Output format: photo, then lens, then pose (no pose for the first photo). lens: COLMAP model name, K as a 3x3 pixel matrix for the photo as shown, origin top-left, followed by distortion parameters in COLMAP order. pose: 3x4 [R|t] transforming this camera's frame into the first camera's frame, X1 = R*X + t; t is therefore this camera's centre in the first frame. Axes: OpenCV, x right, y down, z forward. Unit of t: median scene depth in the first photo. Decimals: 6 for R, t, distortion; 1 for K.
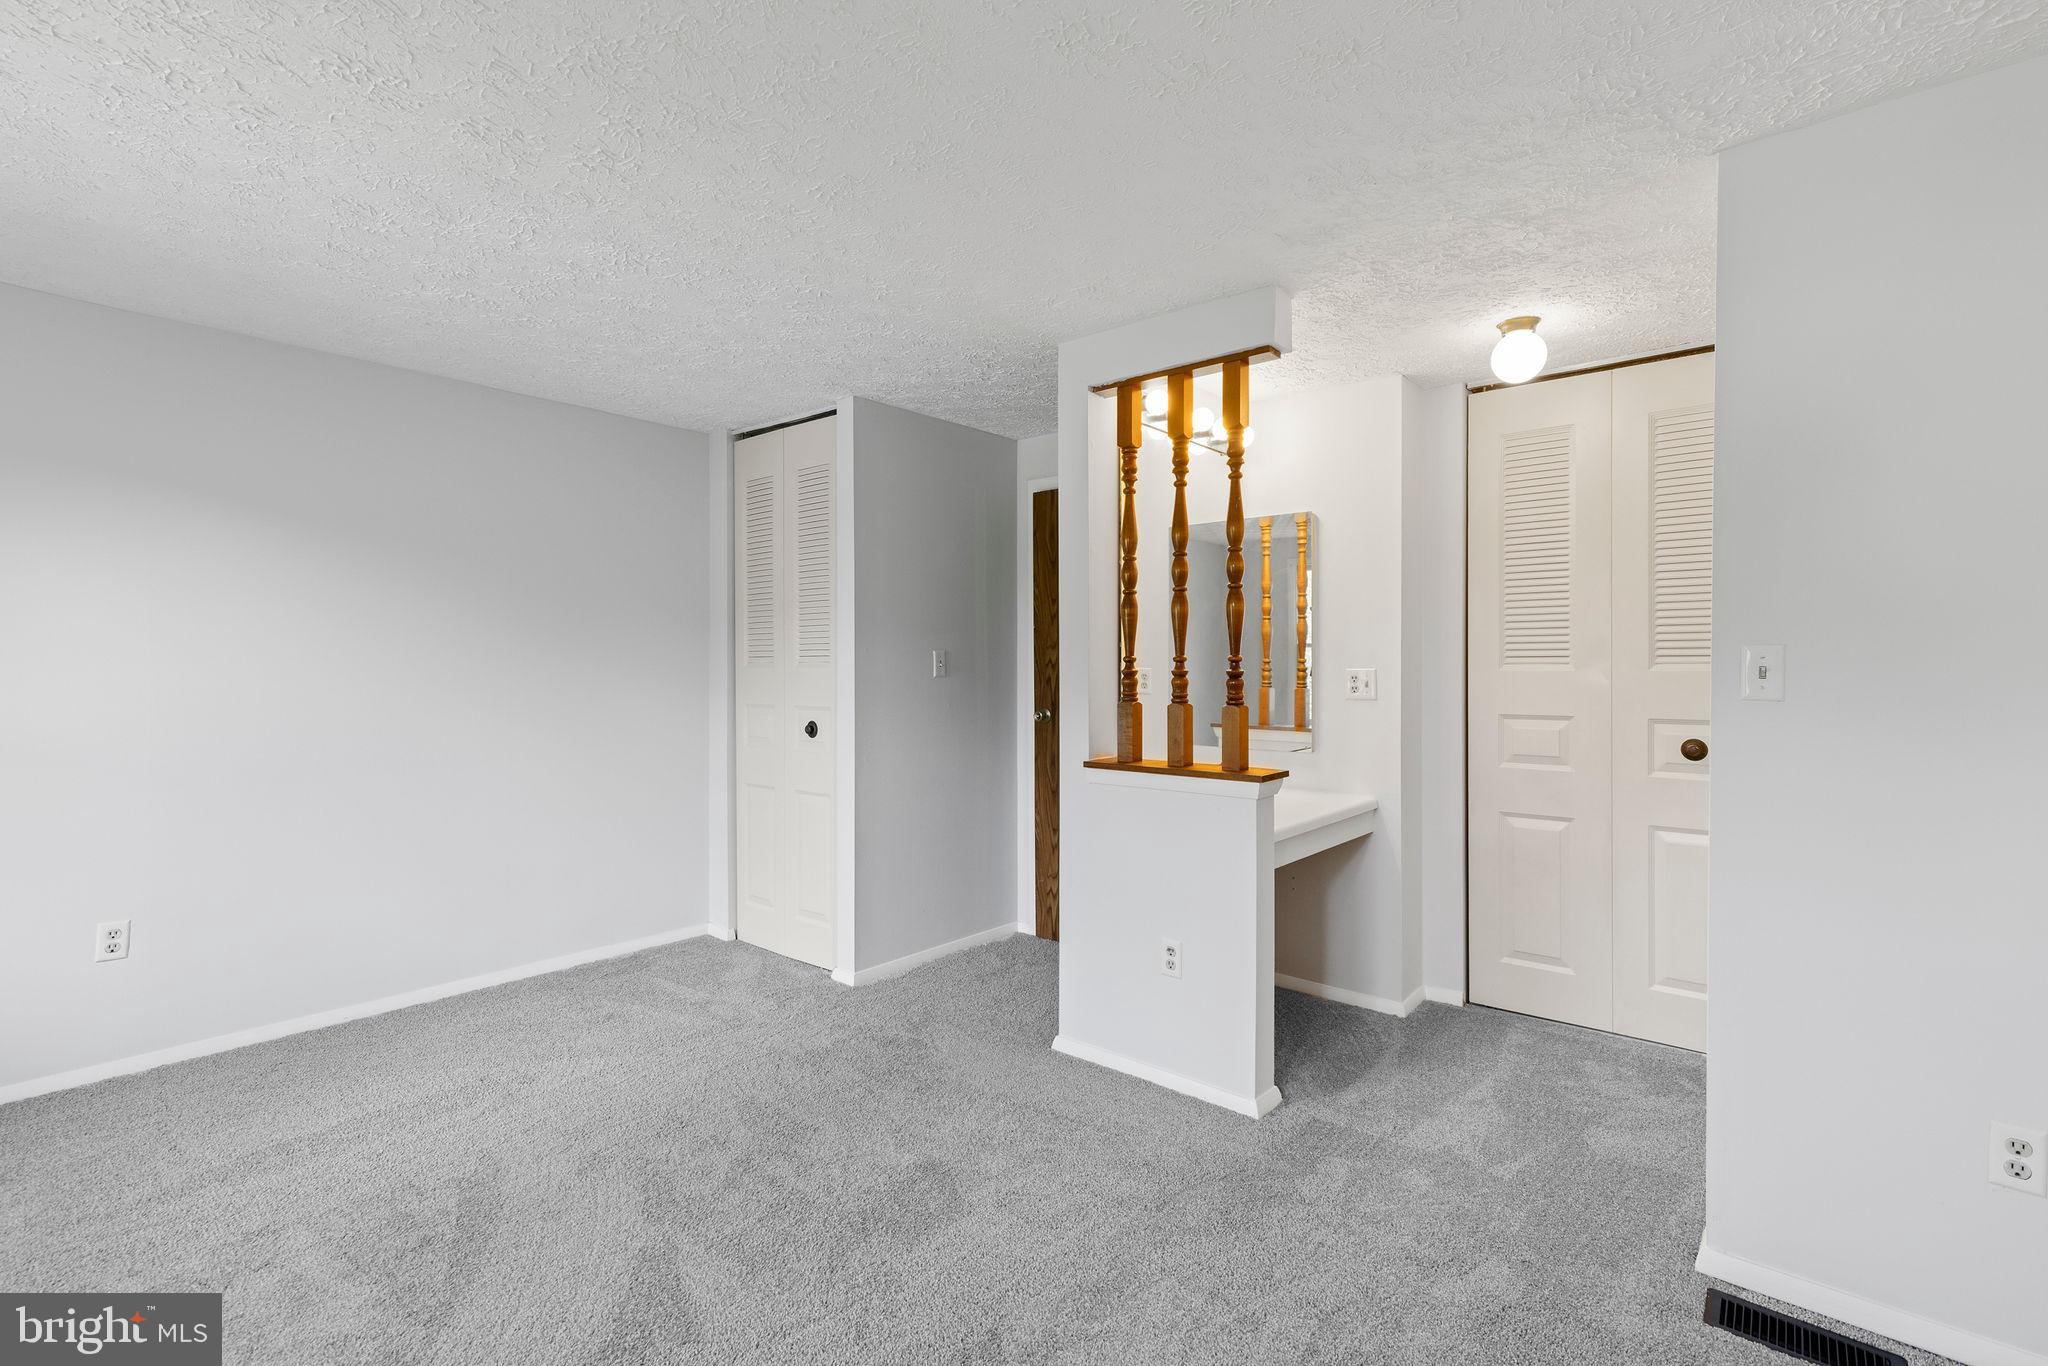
lens RADIAL K [[920.2, 0, 1027.2], [0, 920.2, 654.9], [0, 0, 1]] dist [0.001354, 0.000376]
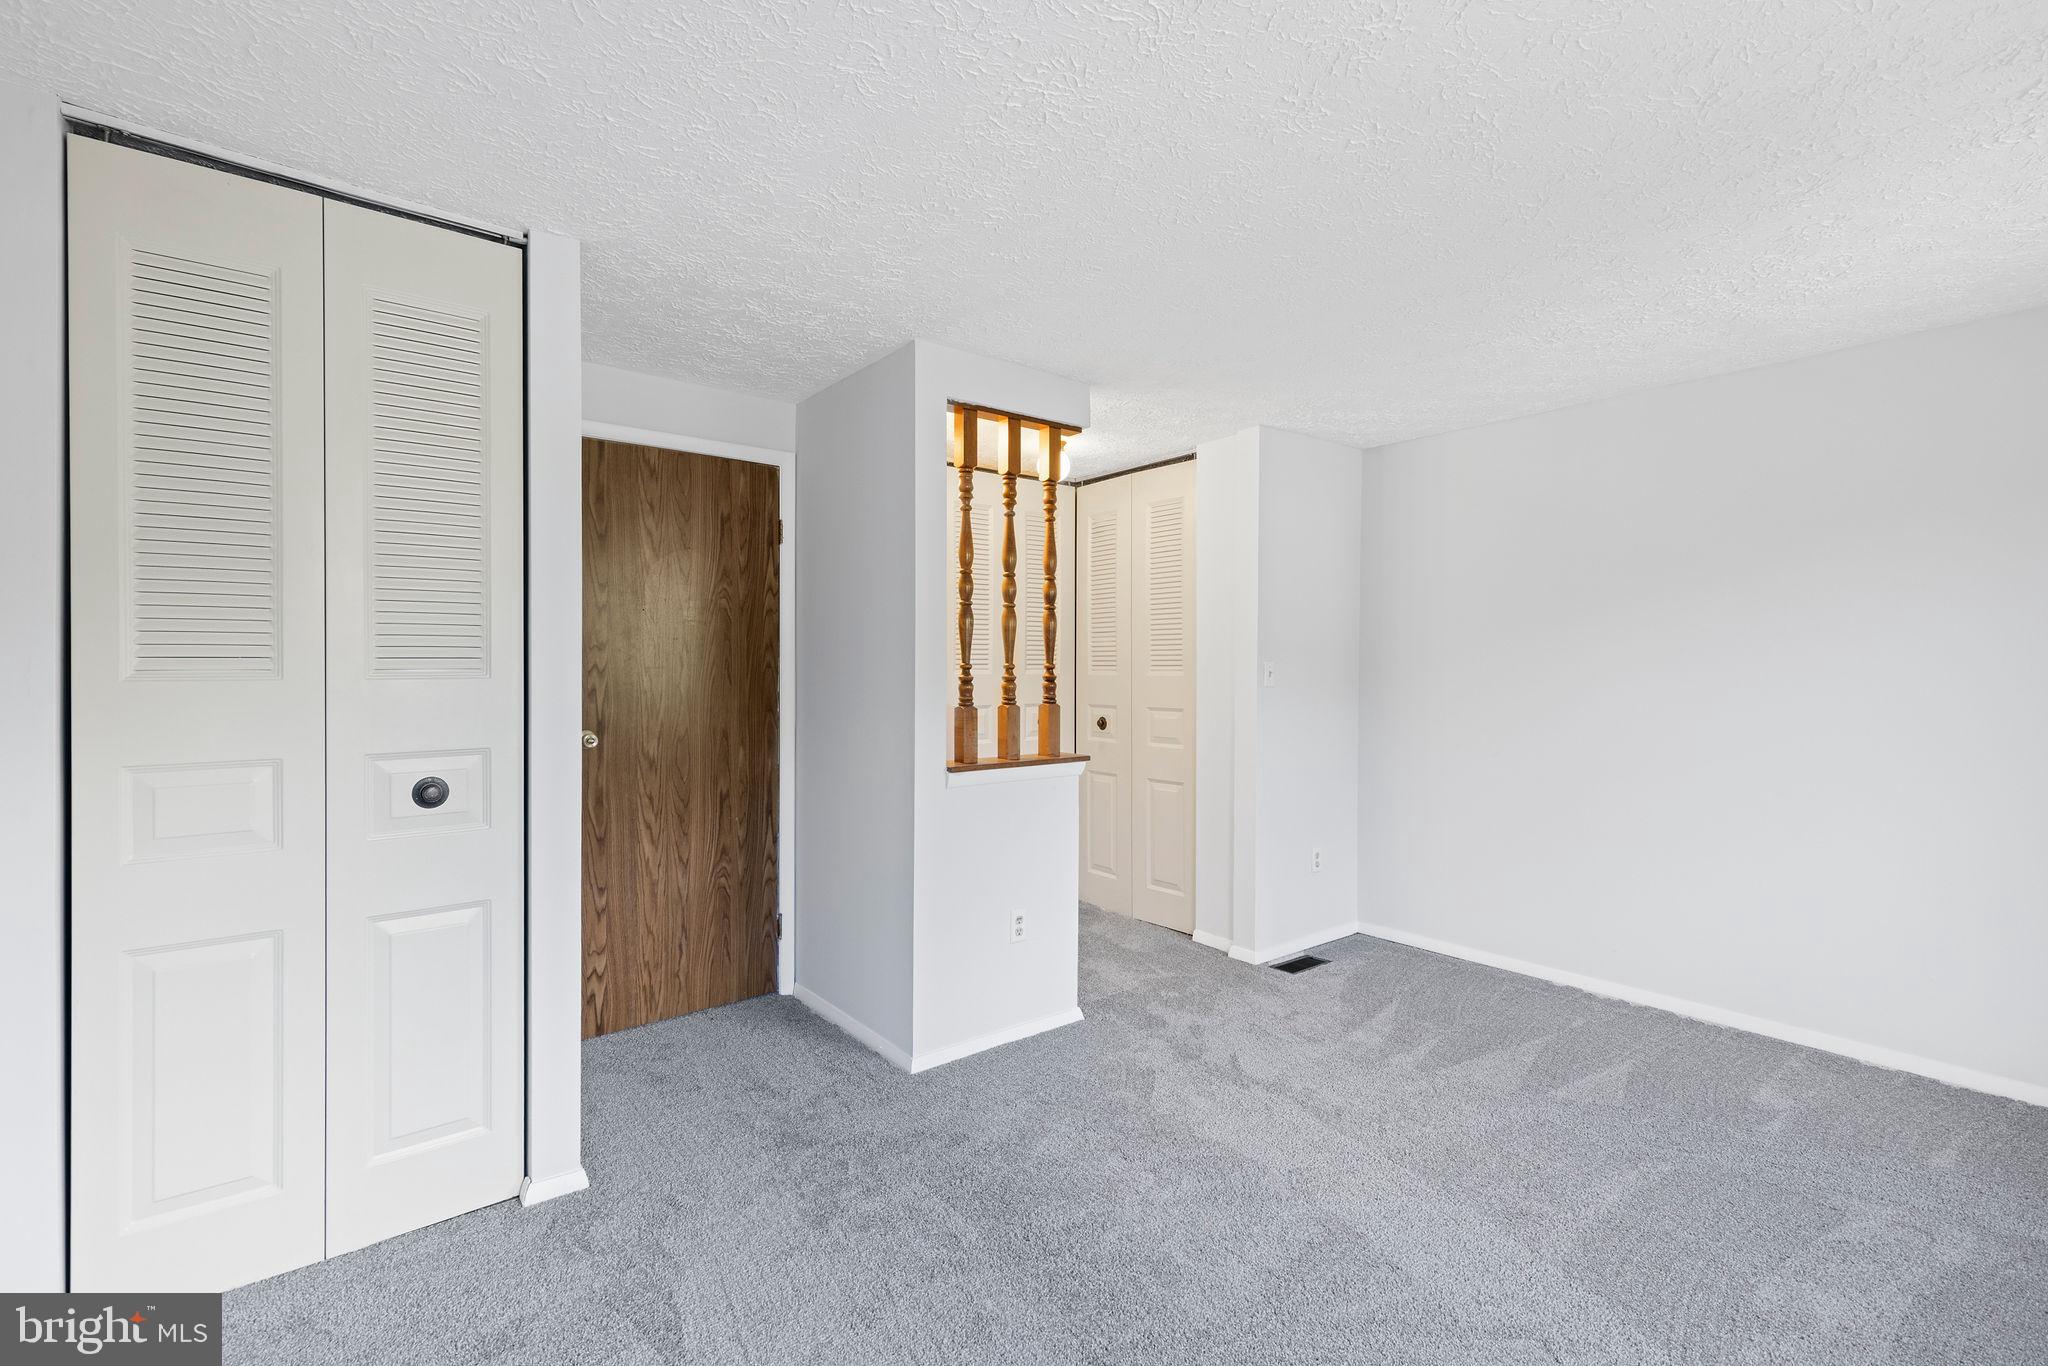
lens RADIAL K [[920.2, 0, 1027.2], [0, 920.2, 654.9], [0, 0, 1]] dist [0.001354, 0.000376]
pose [[0.207312, 0.015354, 0.978154, -0.949375], [-0.002698, 0.999882, -0.015123, 0.007807], [-0.978271, 0.000496, 0.207329, 0.733048]]
